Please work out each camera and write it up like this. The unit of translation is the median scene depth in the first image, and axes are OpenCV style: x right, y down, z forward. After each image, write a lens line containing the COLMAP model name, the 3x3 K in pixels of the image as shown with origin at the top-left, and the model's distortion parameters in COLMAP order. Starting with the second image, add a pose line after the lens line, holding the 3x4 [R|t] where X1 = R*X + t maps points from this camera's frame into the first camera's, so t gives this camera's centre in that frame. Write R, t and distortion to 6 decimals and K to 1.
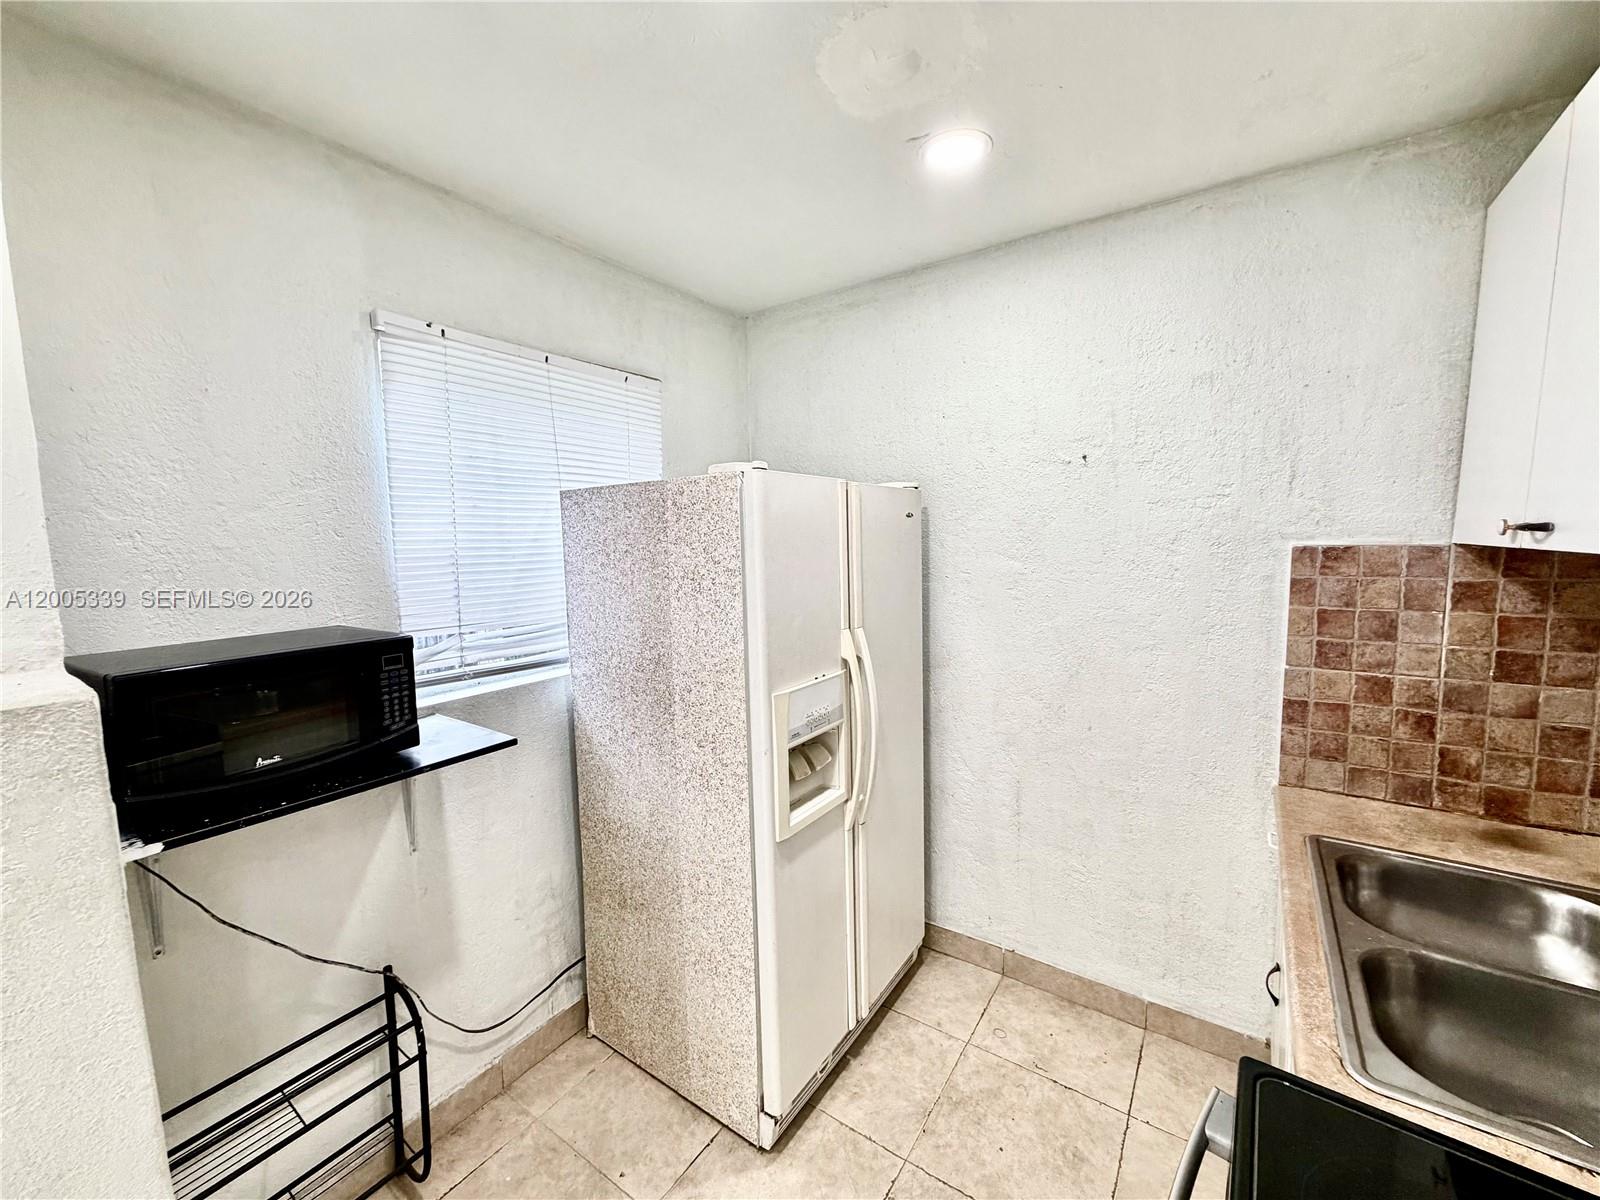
lens RADIAL K [[638.6, 0, 796.3], [0, 638.6, 597.7], [0, 0, 1]] dist [0.000884, 0.000148]
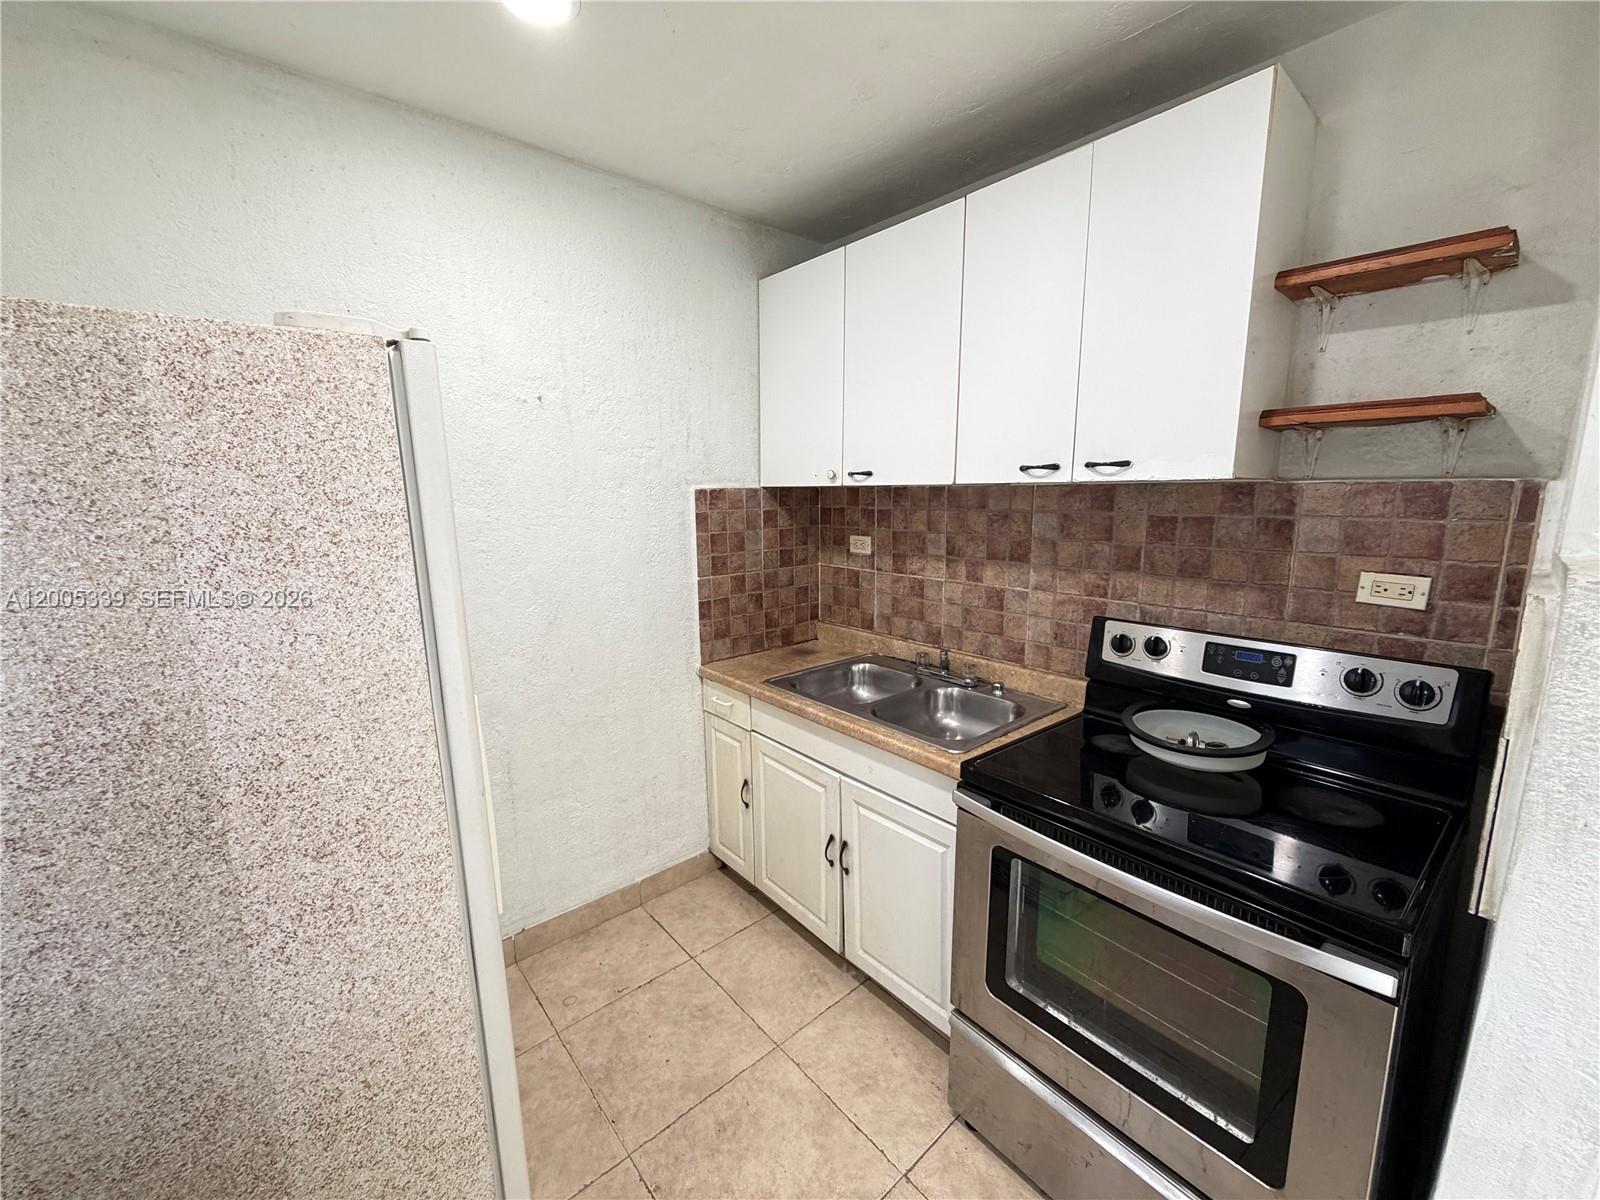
lens RADIAL K [[638.6, 0, 796.3], [0, 638.6, 597.7], [0, 0, 1]] dist [0.000884, 0.000148]
pose [[0.254334, -0.150942, 0.955265, -0.518475], [0.101682, 0.986444, 0.128796, -0.006119], [-0.961756, 0.064376, 0.266235, 0.466105]]
